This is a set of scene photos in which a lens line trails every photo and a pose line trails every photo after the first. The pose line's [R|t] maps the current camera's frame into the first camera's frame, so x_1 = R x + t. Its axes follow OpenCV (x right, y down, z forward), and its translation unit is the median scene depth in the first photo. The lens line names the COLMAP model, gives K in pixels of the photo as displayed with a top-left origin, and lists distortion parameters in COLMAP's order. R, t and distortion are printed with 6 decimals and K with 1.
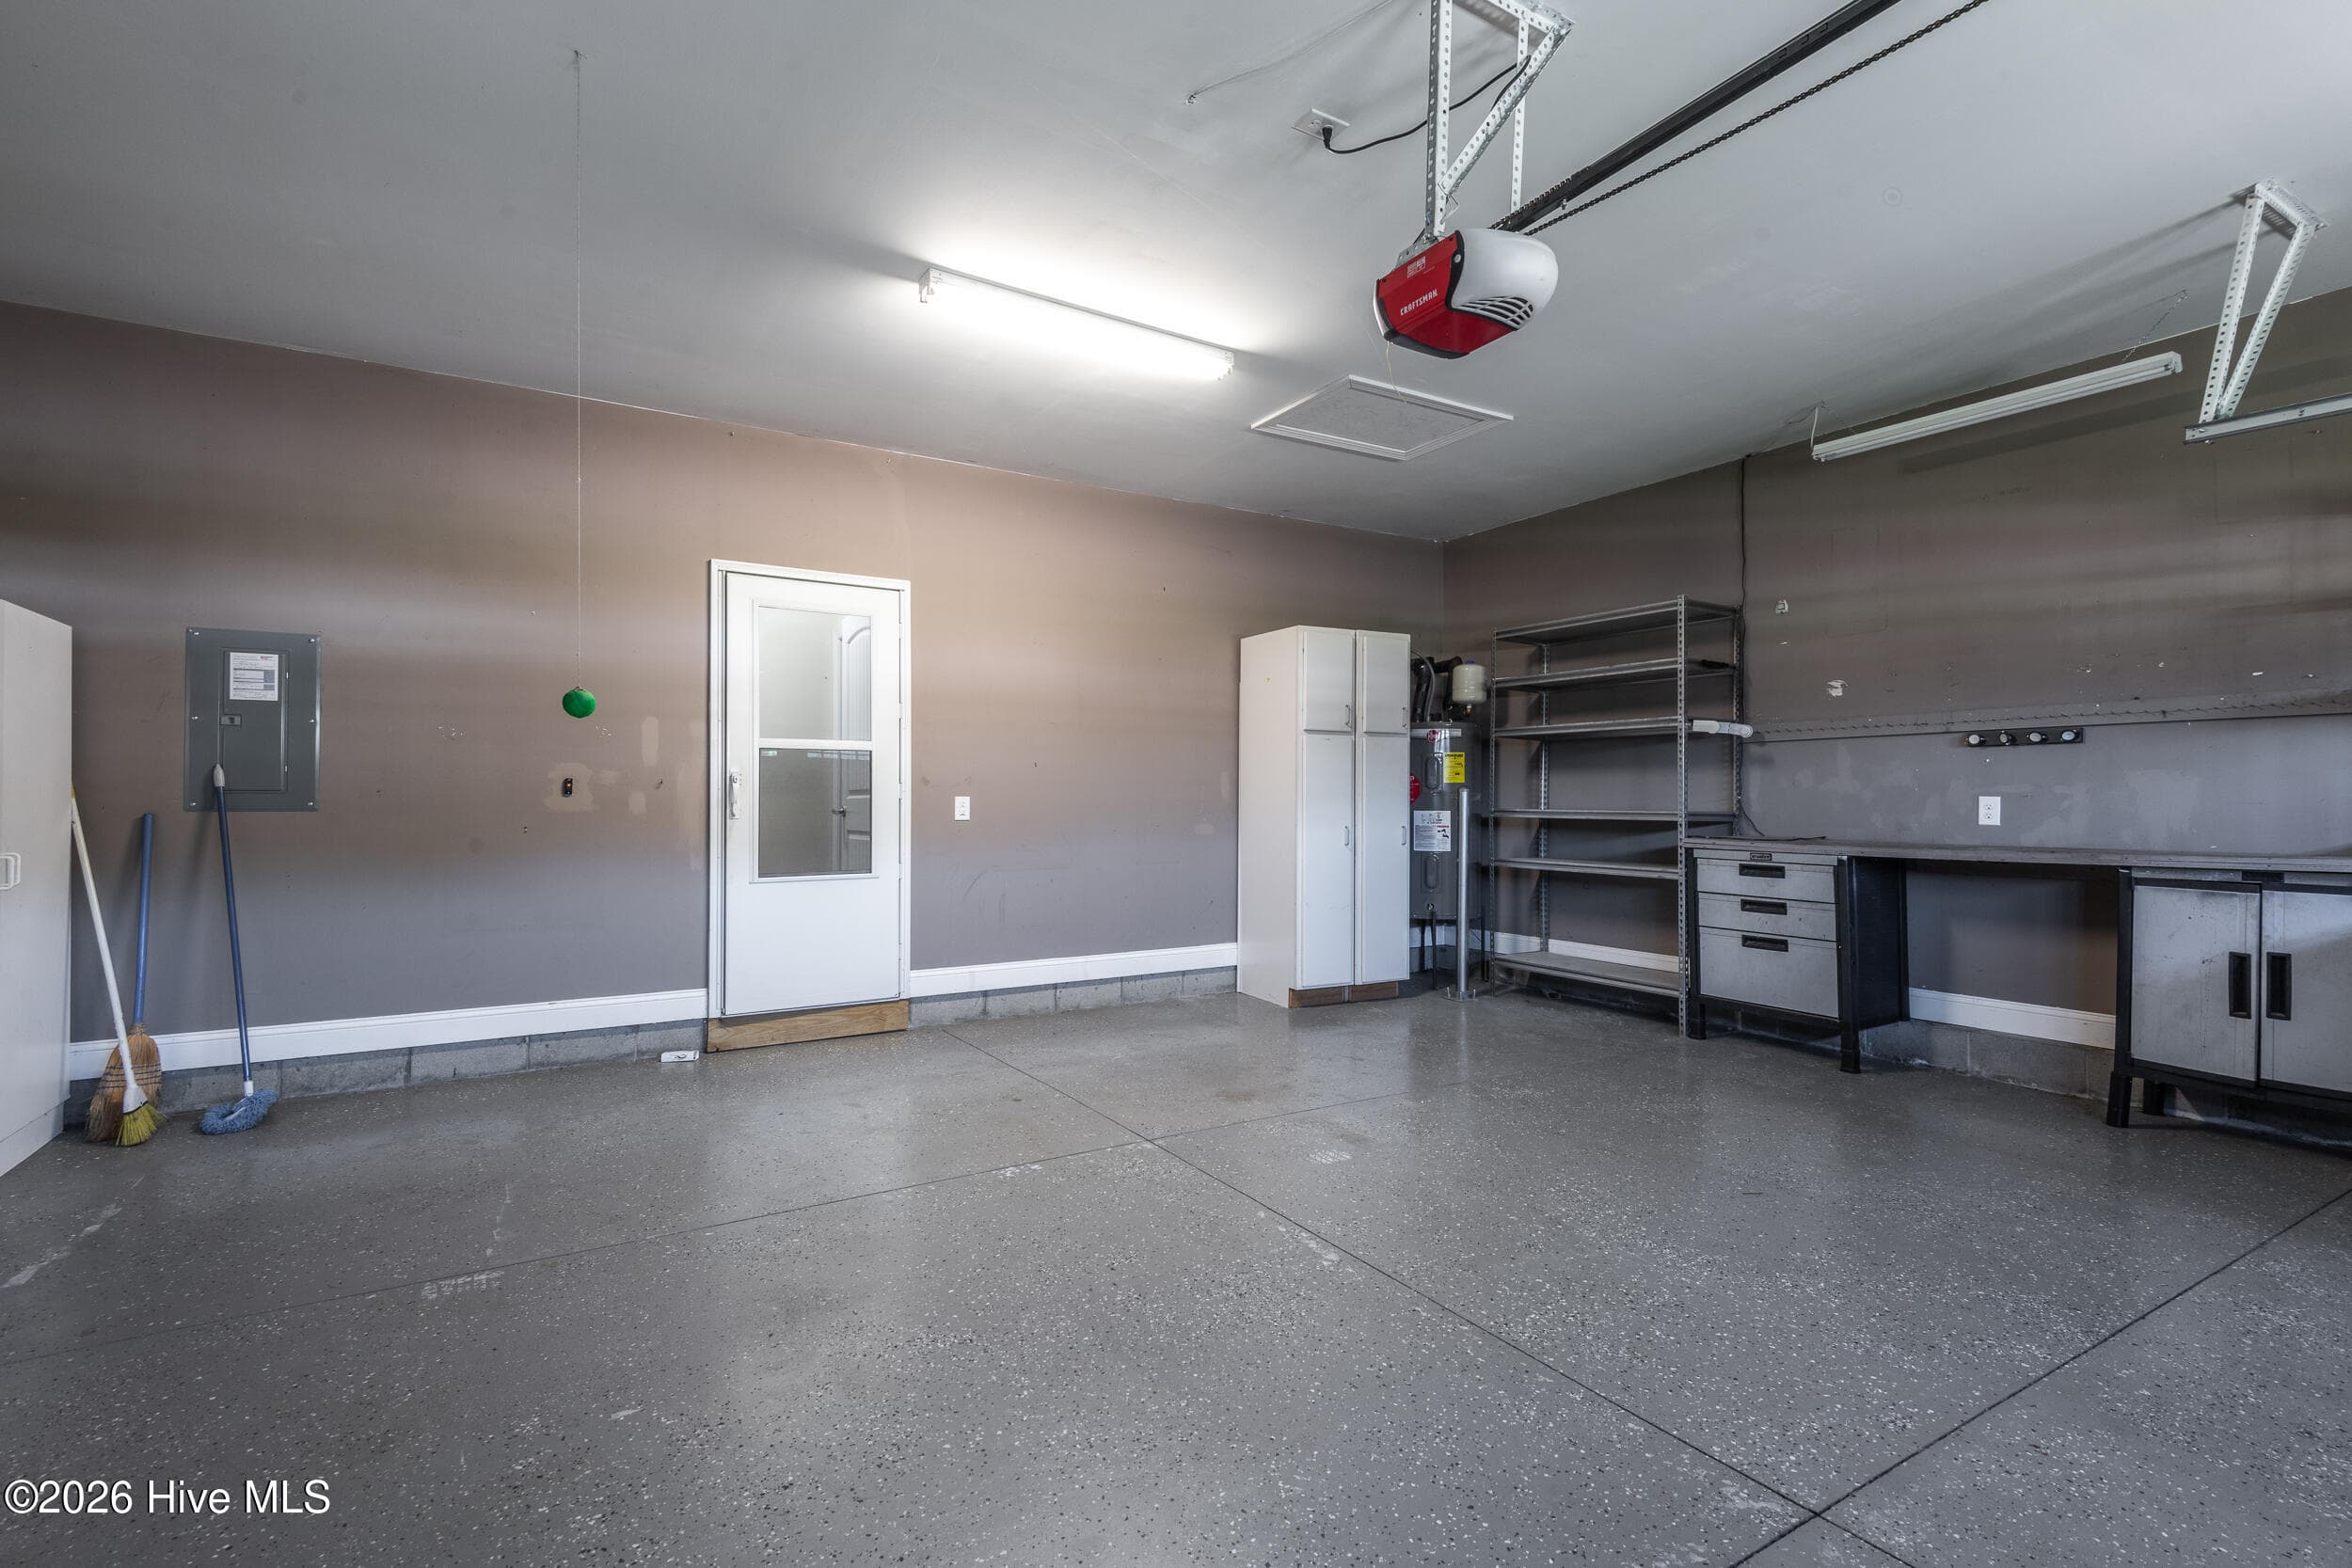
lens RADIAL K [[1077.5, 0, 1178.0], [0, 1077.5, 791.2], [0, 0, 1]] dist [0.016711, -0.000262]
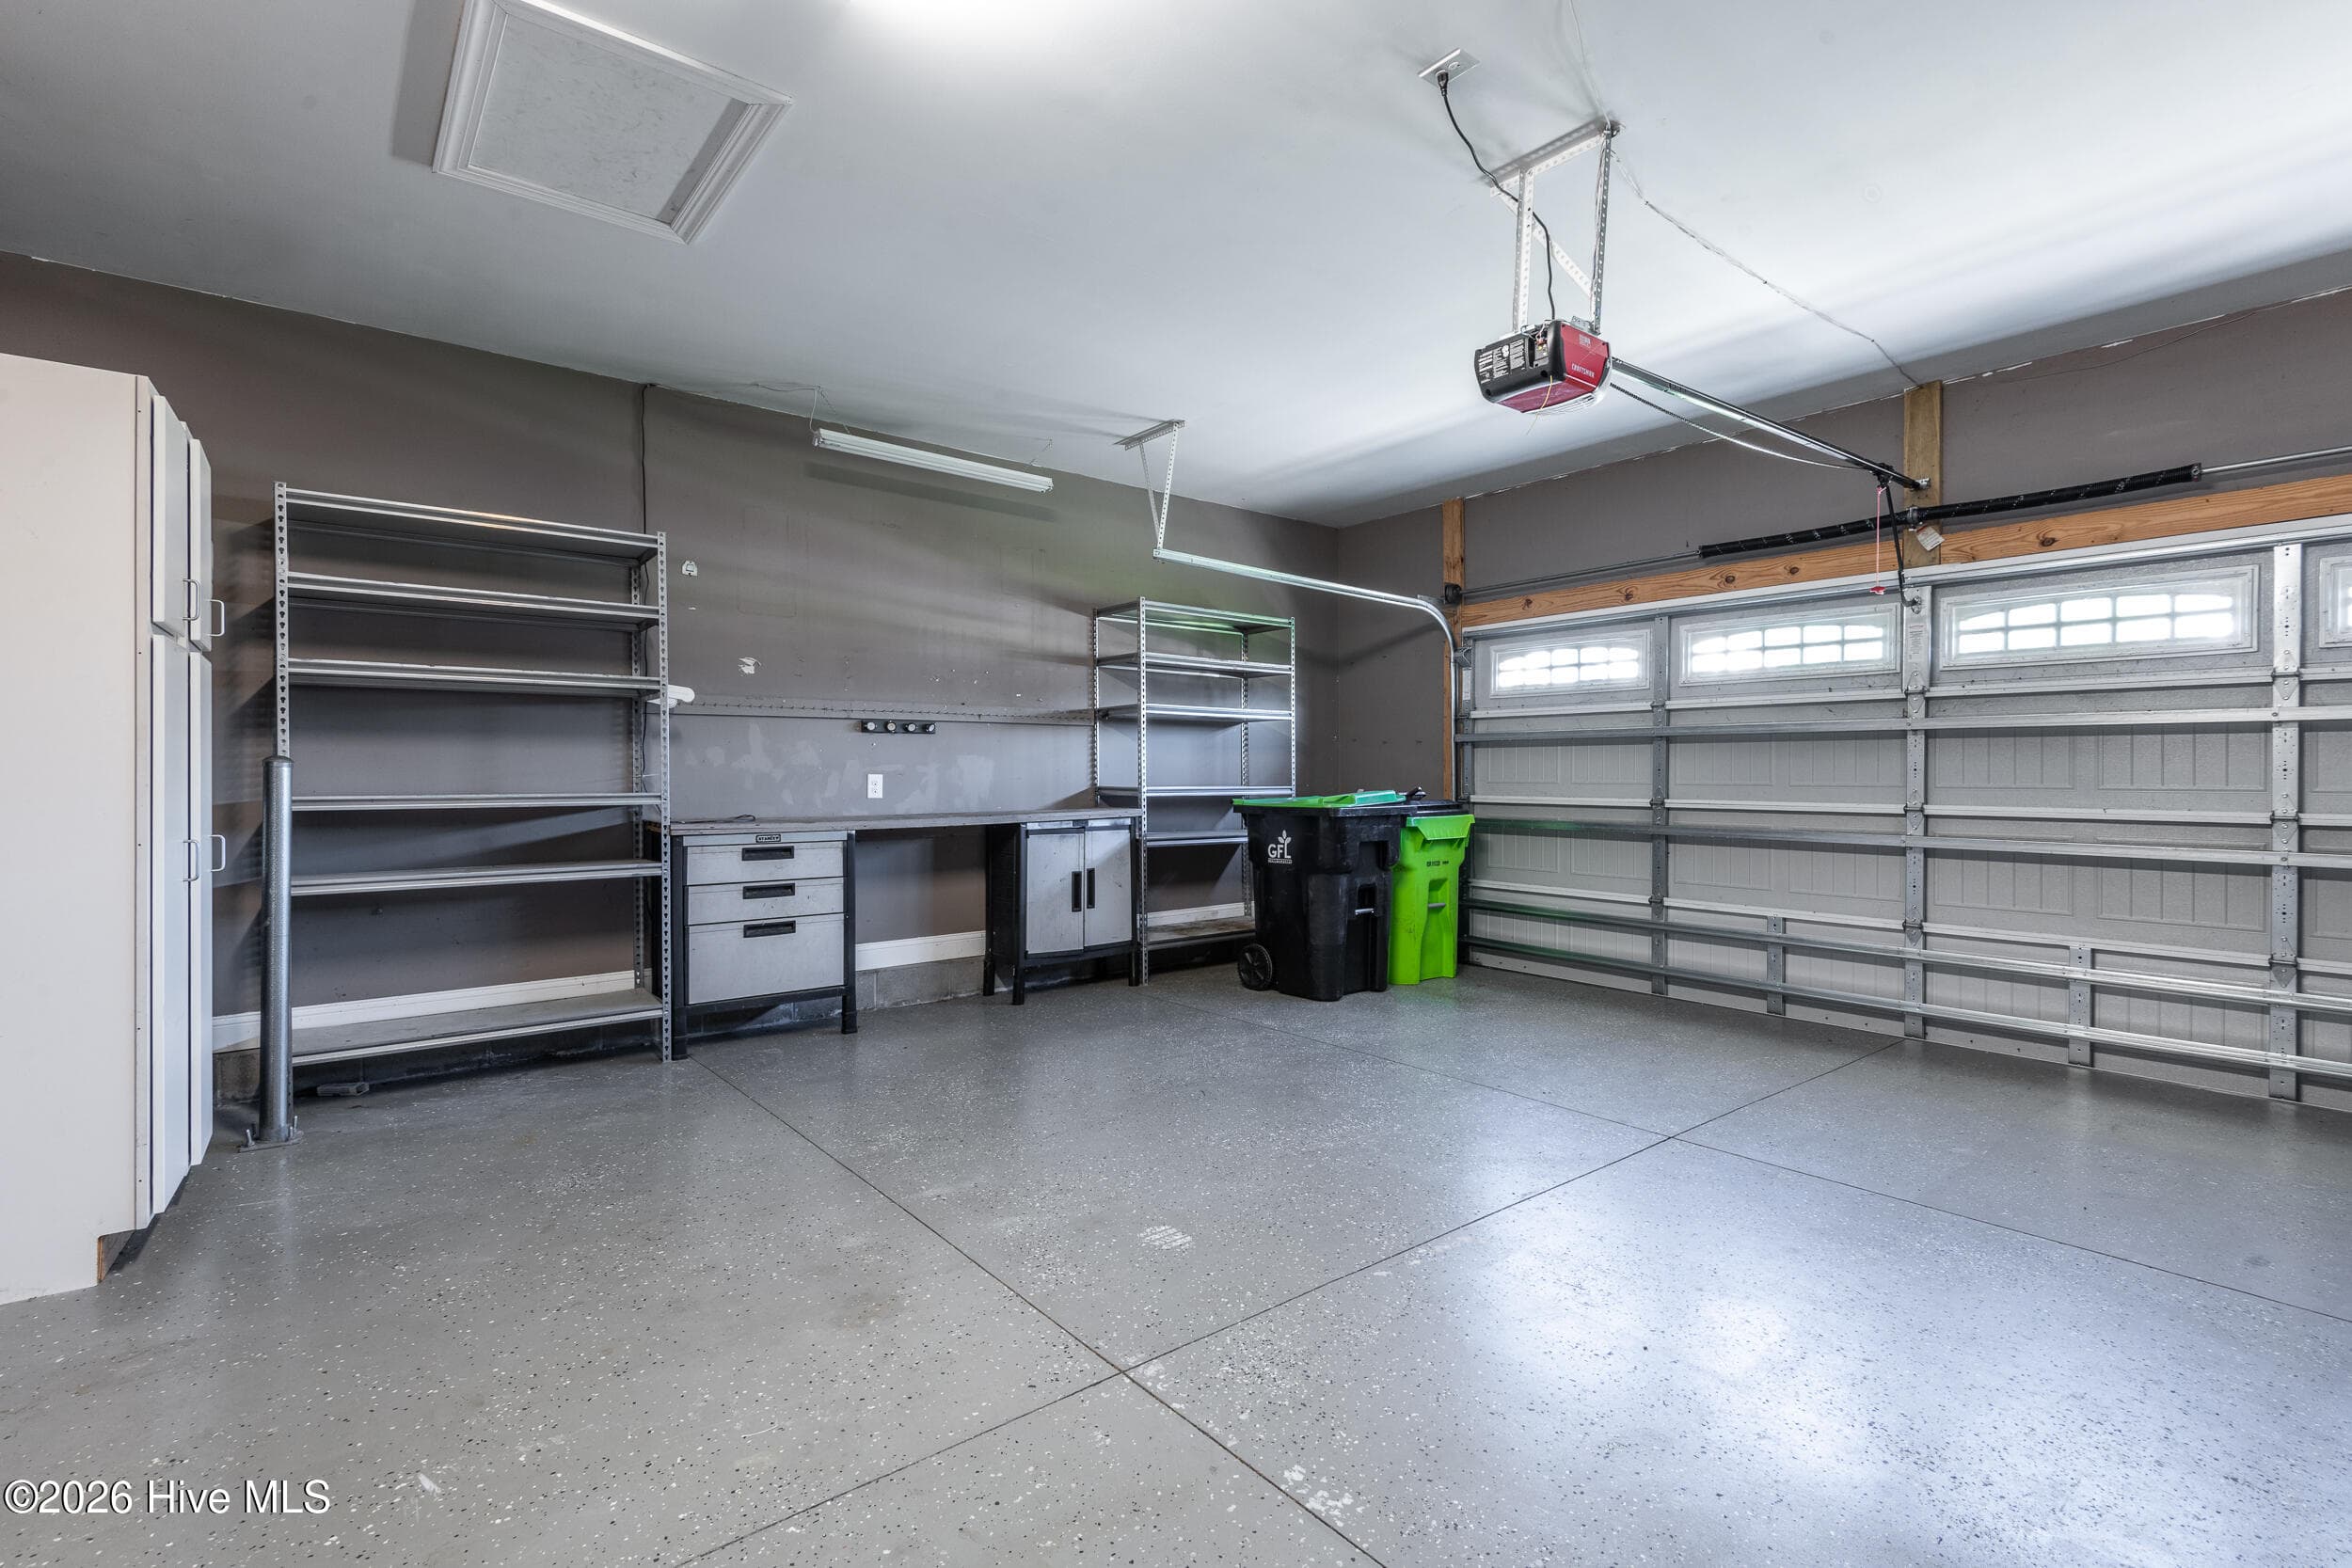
lens RADIAL K [[1077.5, 0, 1178.9], [0, 1077.5, 781.2], [0, 0, 1]] dist [0.016711, -0.000262]
pose [[-0.140459, -0.007548, 0.990058, -0.475843], [-0.004120, 0.999967, 0.007039, 0.002691], [-0.990078, -0.003090, -0.140485, 0.831141]]
